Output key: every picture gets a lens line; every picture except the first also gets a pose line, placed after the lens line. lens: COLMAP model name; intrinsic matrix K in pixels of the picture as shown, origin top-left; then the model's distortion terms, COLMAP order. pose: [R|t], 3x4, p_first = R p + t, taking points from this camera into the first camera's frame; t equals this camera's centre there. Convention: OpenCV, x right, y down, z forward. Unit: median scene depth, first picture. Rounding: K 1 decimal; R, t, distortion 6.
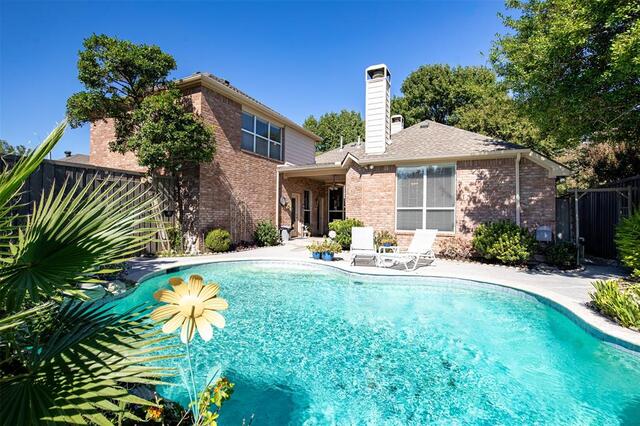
lens RADIAL K [[296.5, 0, 320.2], [0, 296.5, 215.2], [0, 0, 1]] dist [-0.003439, -0.000691]
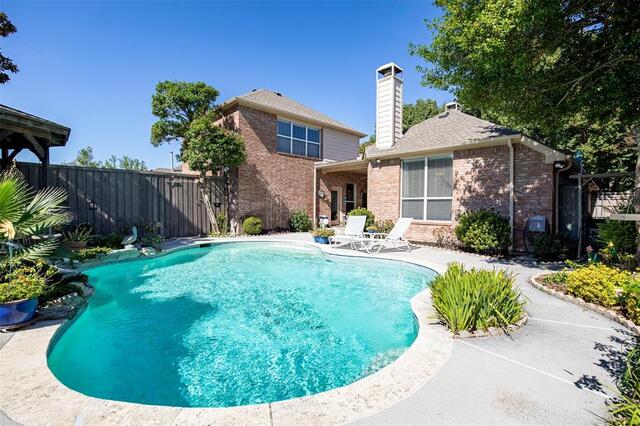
lens RADIAL K [[286.4, 0, 319.6], [0, 286.4, 214.9], [0, 0, 1]] dist [0.004945, -0.000875]
pose [[0.944782, 0.005021, -0.327662, 0.340323], [0.004449, 0.999594, 0.028147, 0.005234], [0.327670, -0.028051, 0.944376, -0.073999]]
